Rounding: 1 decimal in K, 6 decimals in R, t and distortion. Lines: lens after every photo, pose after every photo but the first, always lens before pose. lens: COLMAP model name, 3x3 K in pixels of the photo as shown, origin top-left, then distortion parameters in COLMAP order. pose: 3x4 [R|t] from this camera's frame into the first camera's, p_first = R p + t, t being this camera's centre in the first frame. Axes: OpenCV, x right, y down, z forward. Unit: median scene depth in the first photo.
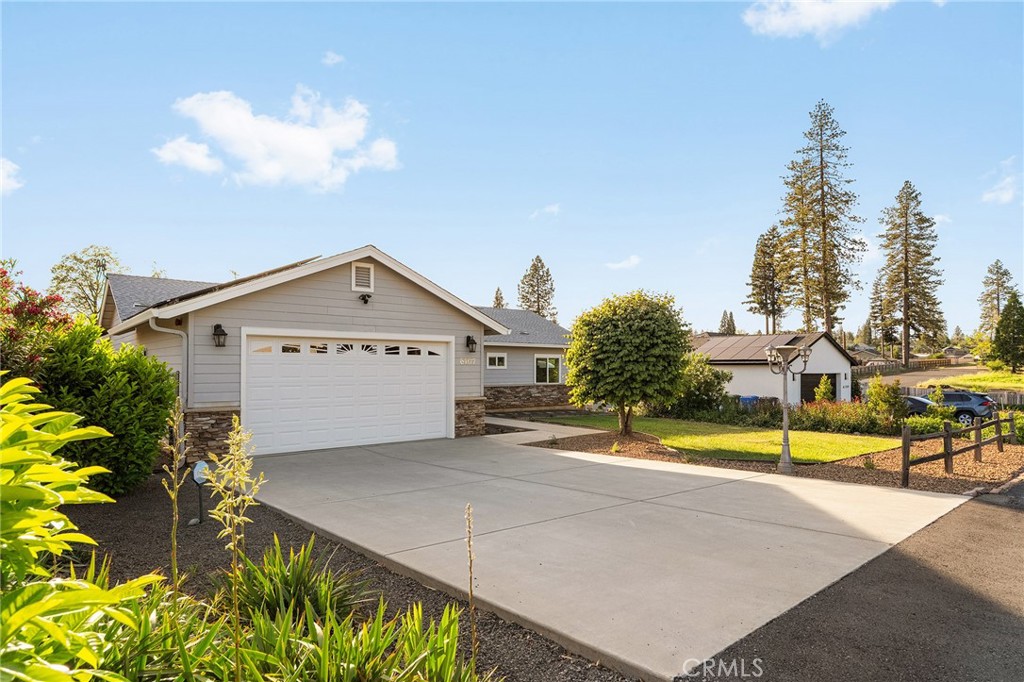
lens RADIAL K [[561.0, 0, 512.2], [0, 561.0, 349.5], [0, 0, 1]] dist [0.004163, 0.000541]
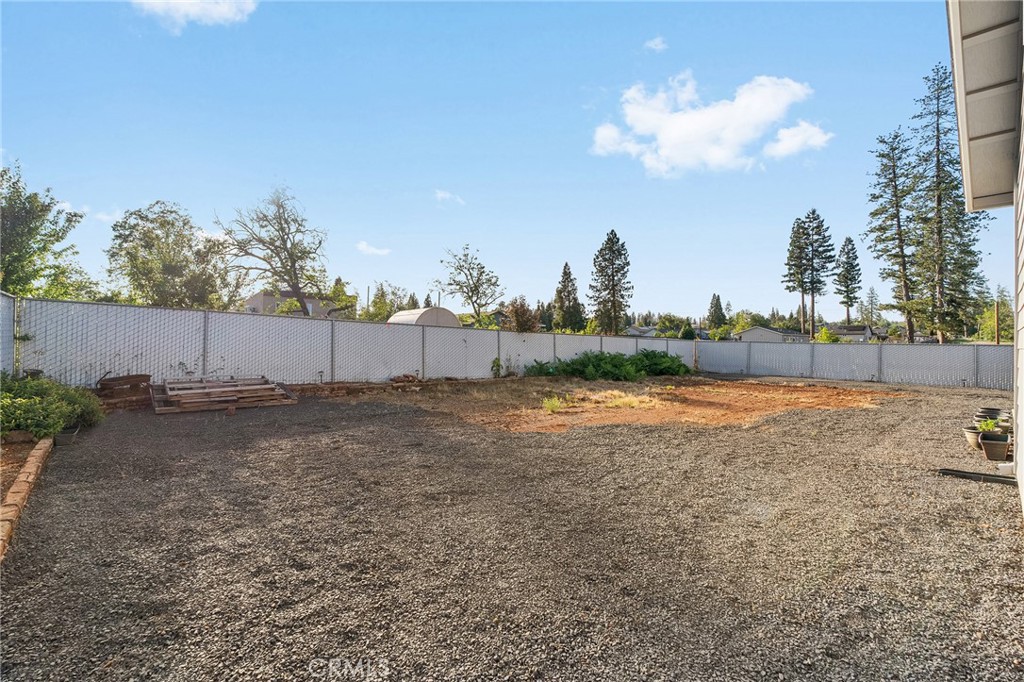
lens RADIAL K [[454.3, 0, 515.2], [0, 454.3, 341.6], [0, 0, 1]] dist [-0.003092, -0.000999]
pose [[0.998720, 0.001912, 0.050548, -1.470811], [-0.003277, 0.999632, 0.026933, 0.099665], [-0.050477, -0.027064, 0.998358, 1.680109]]
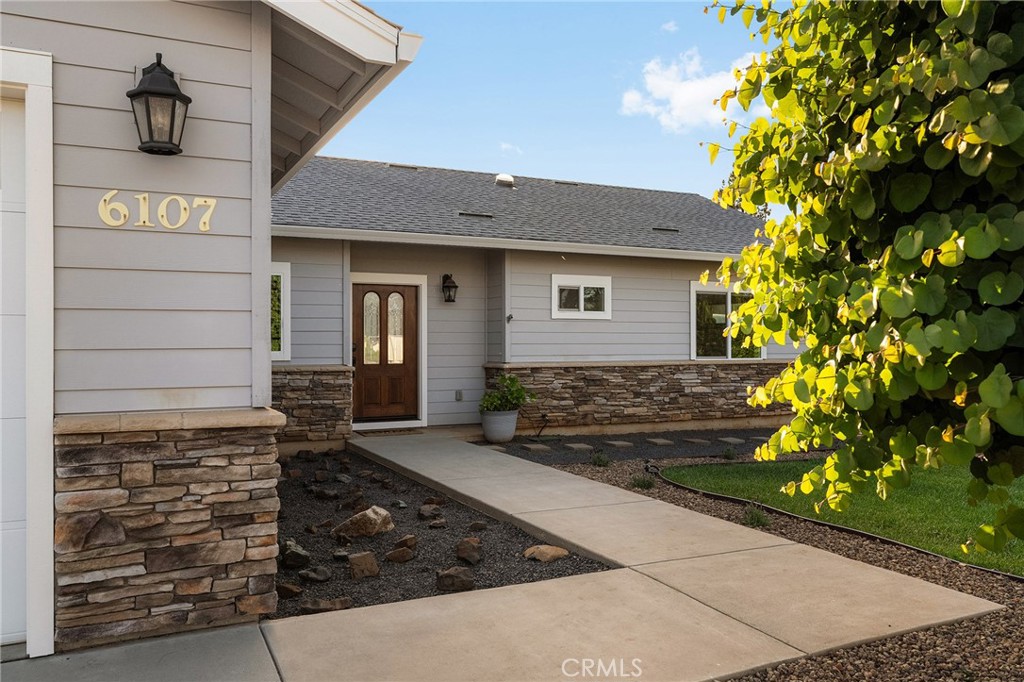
lens RADIAL K [[799.1, 0, 511.4], [0, 799.1, 339.2], [0, 0, 1]] dist [-0.002237, 0.007120]
pose [[0.970750, -0.003490, -0.240065, 0.089424], [0.009838, 0.999633, 0.025249, 0.056265], [0.239889, -0.026873, 0.970428, 0.782248]]
